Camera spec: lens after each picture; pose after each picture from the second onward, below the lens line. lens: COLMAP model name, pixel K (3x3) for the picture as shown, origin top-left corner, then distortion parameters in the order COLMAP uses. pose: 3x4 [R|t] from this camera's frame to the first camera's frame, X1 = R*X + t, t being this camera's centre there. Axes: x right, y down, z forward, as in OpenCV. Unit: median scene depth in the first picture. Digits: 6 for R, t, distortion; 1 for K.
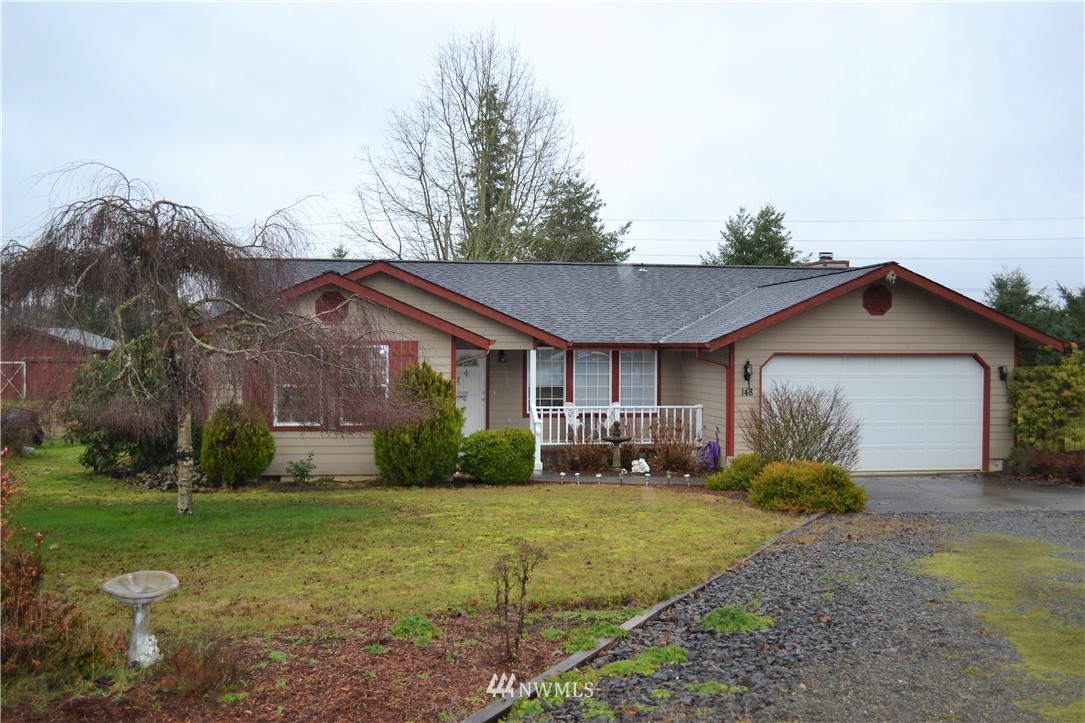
lens RADIAL K [[1026.8, 0, 542.4], [0, 1026.8, 359.9], [0, 0, 1]] dist [-0.006570, 0.000000]
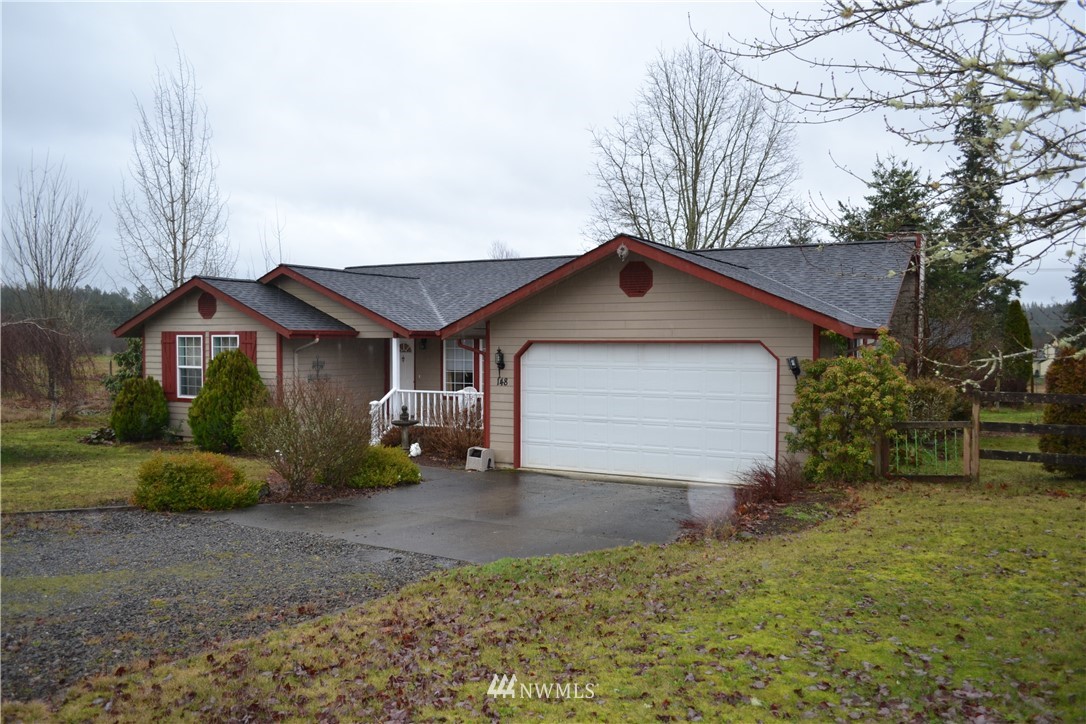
lens RADIAL K [[844.1, 0, 542.2], [0, 844.1, 360.7], [0, 0, 1]] dist [0.001554, 0.000701]
pose [[0.804007, 0.012197, -0.594494, 0.687280], [-0.004235, 0.999882, 0.014786, 0.000091], [0.594604, -0.009370, 0.803964, 0.381936]]
